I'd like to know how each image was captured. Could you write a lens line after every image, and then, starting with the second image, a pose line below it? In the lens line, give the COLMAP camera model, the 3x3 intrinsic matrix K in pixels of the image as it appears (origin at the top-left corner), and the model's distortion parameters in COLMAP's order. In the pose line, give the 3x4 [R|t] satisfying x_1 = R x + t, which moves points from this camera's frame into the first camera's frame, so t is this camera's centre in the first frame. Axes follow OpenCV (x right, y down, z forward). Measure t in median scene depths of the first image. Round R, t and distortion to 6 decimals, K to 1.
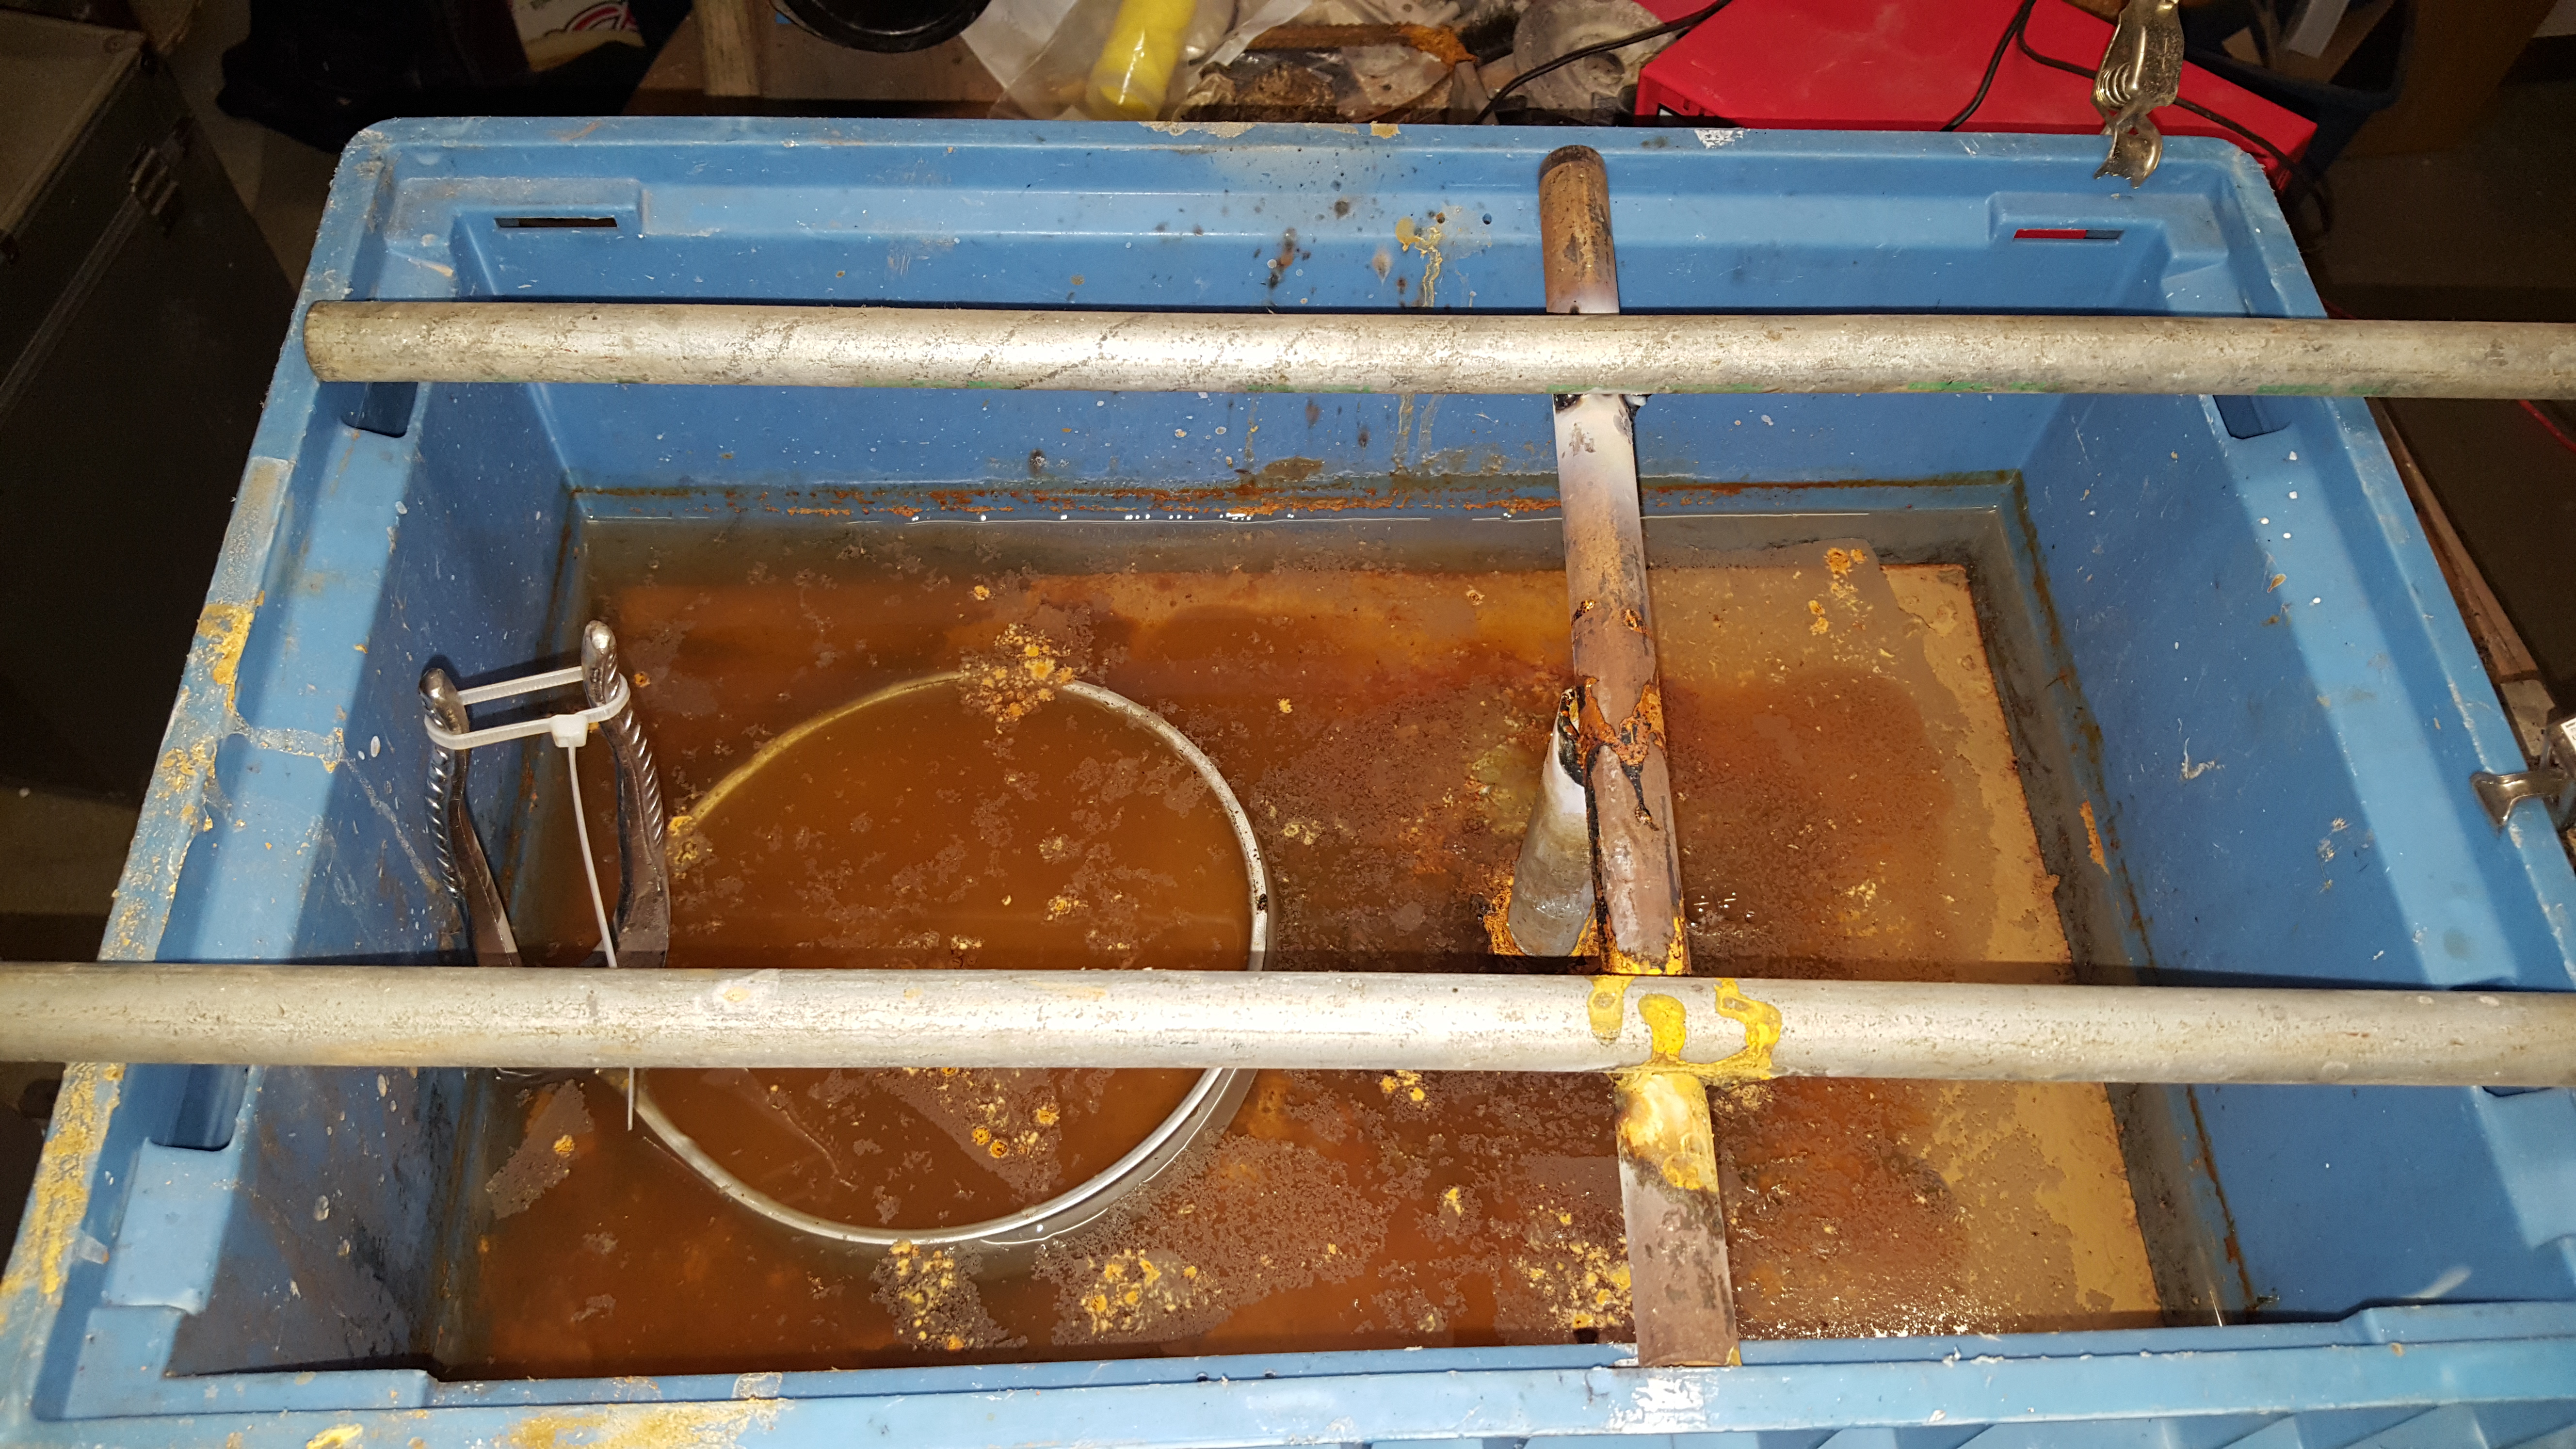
lens RADIAL K [[2054.6, 0, 1288.0], [0, 2054.6, 724.5], [0, 0, 1]] dist [0.001676, -0.005556]
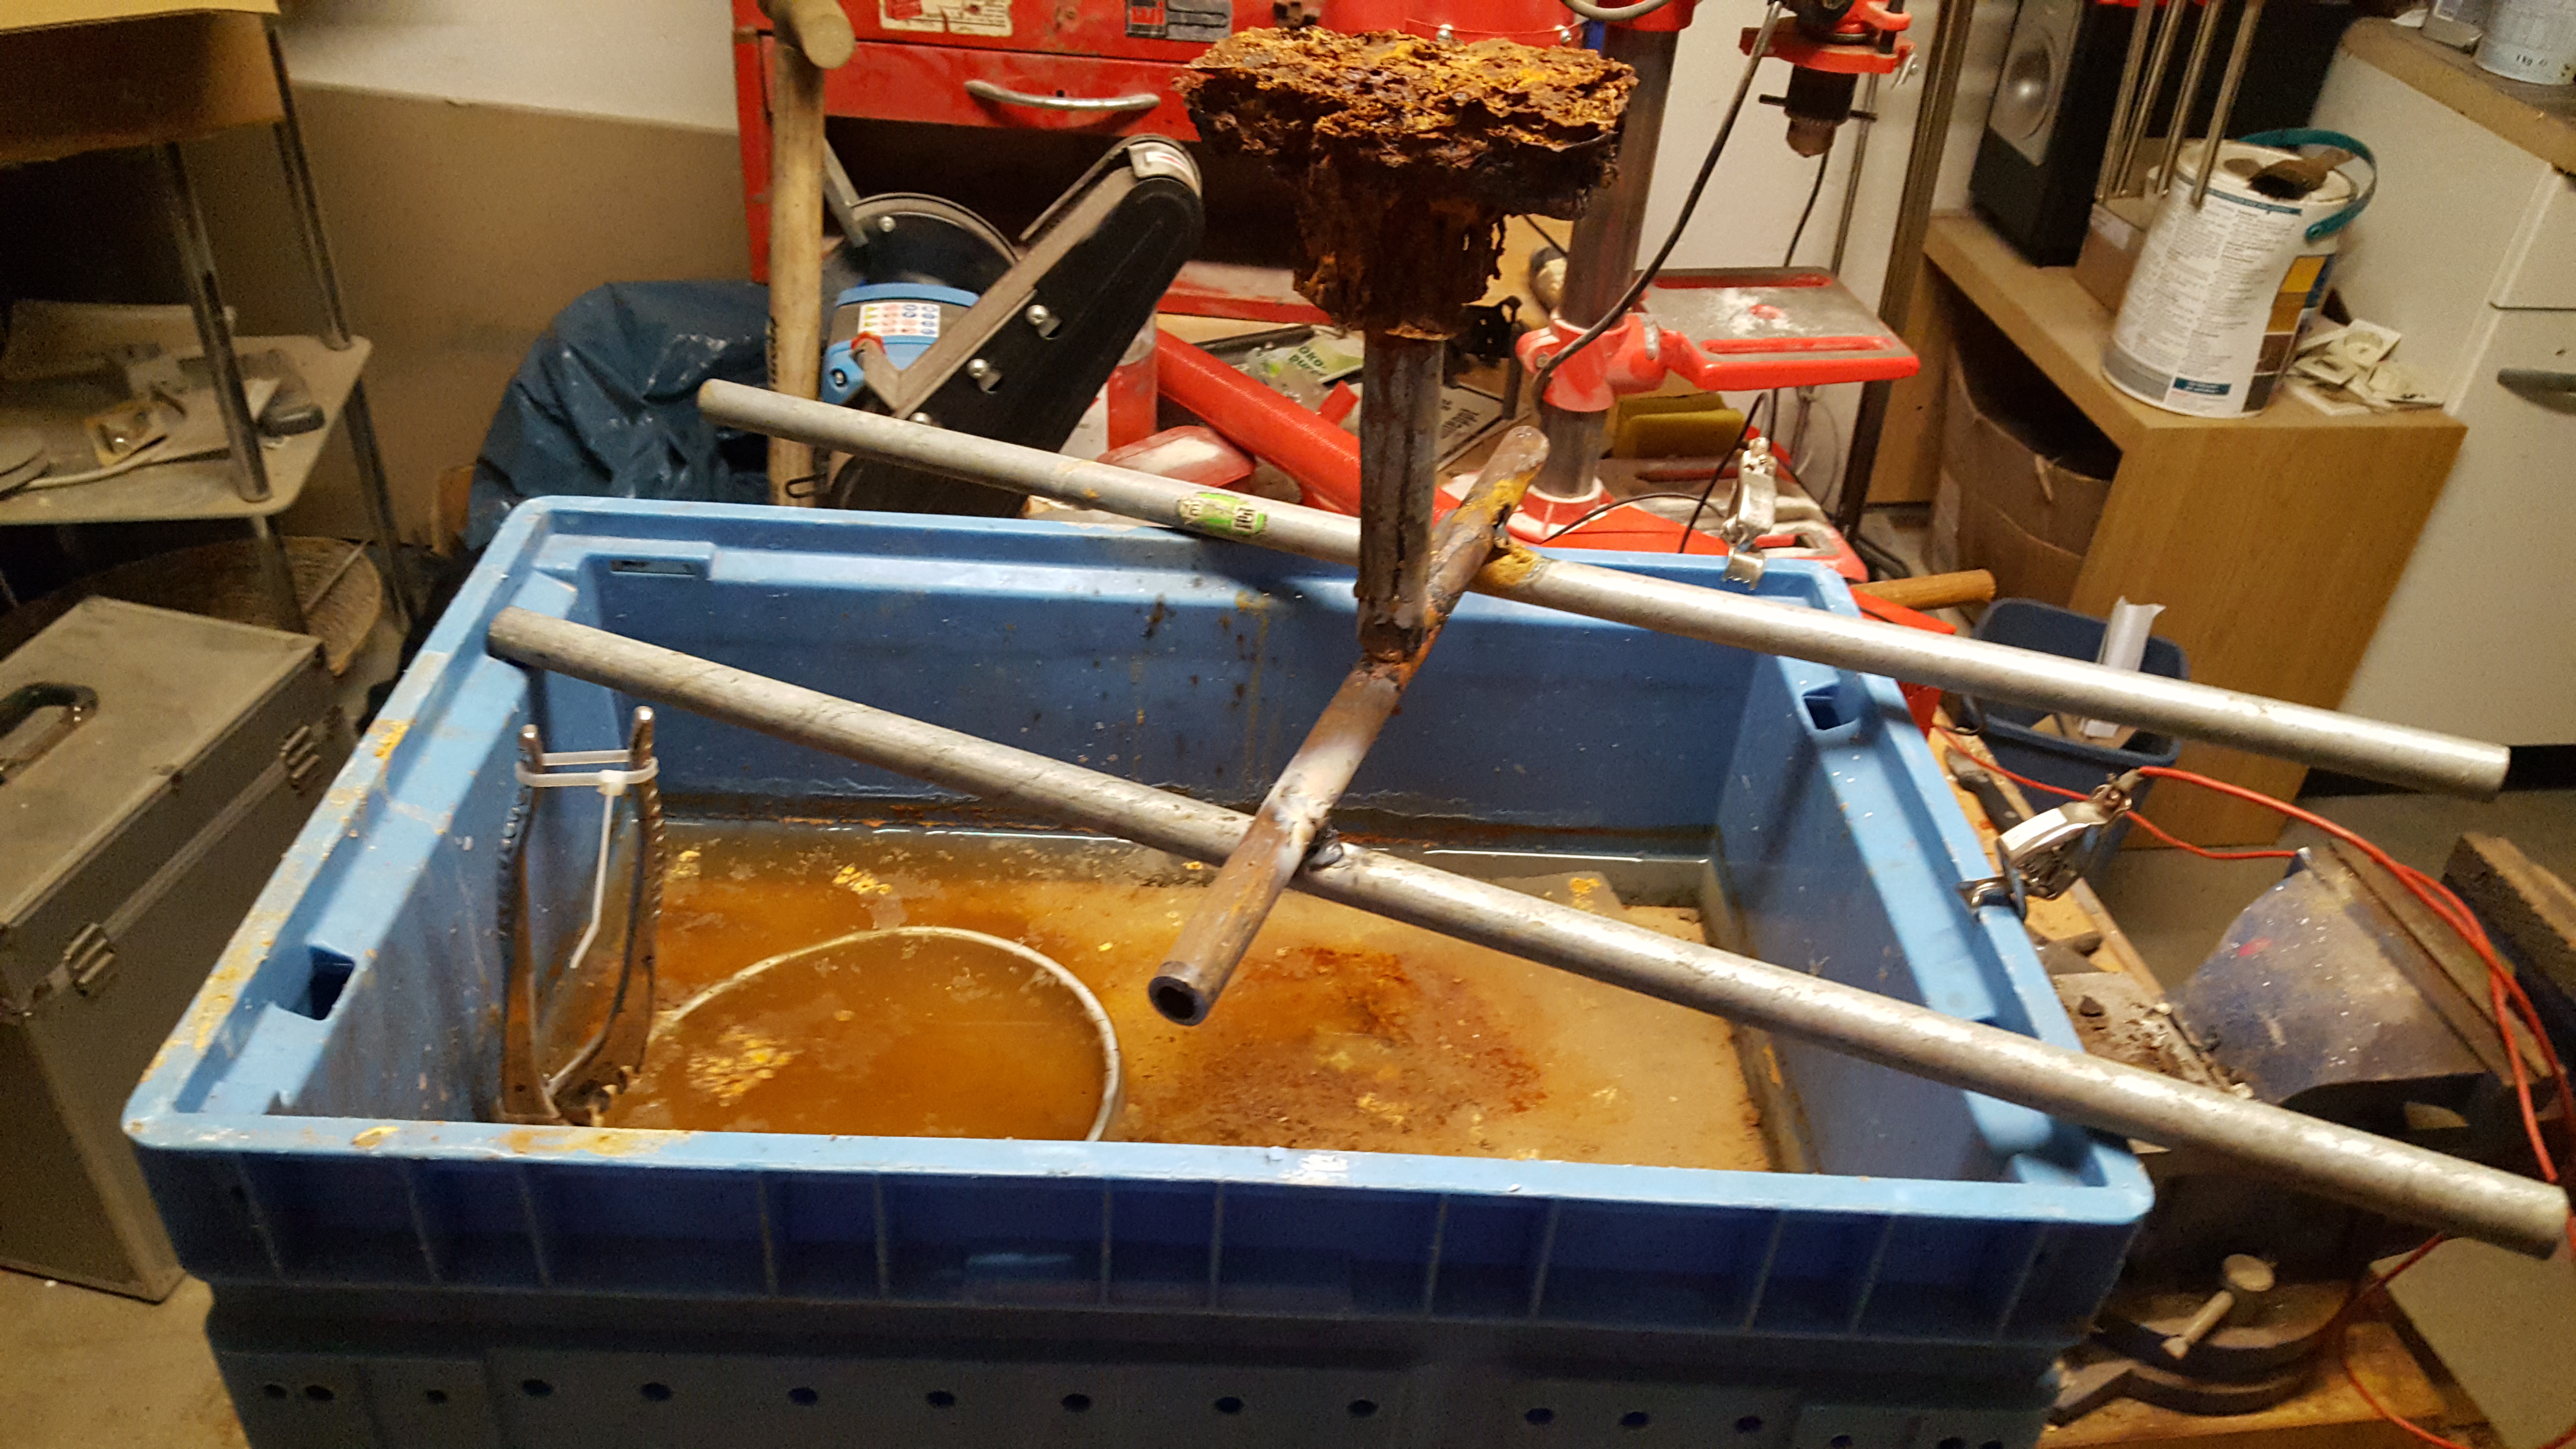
lens RADIAL K [[2054.6, 0, 1288.0], [0, 2054.6, 724.5], [0, 0, 1]] dist [0.001676, -0.005556]
pose [[0.999353, 0.031431, -0.017491, 0.114586], [-0.035780, 0.918596, -0.393575, 0.393730], [0.003697, 0.393946, 0.919126, -0.266065]]
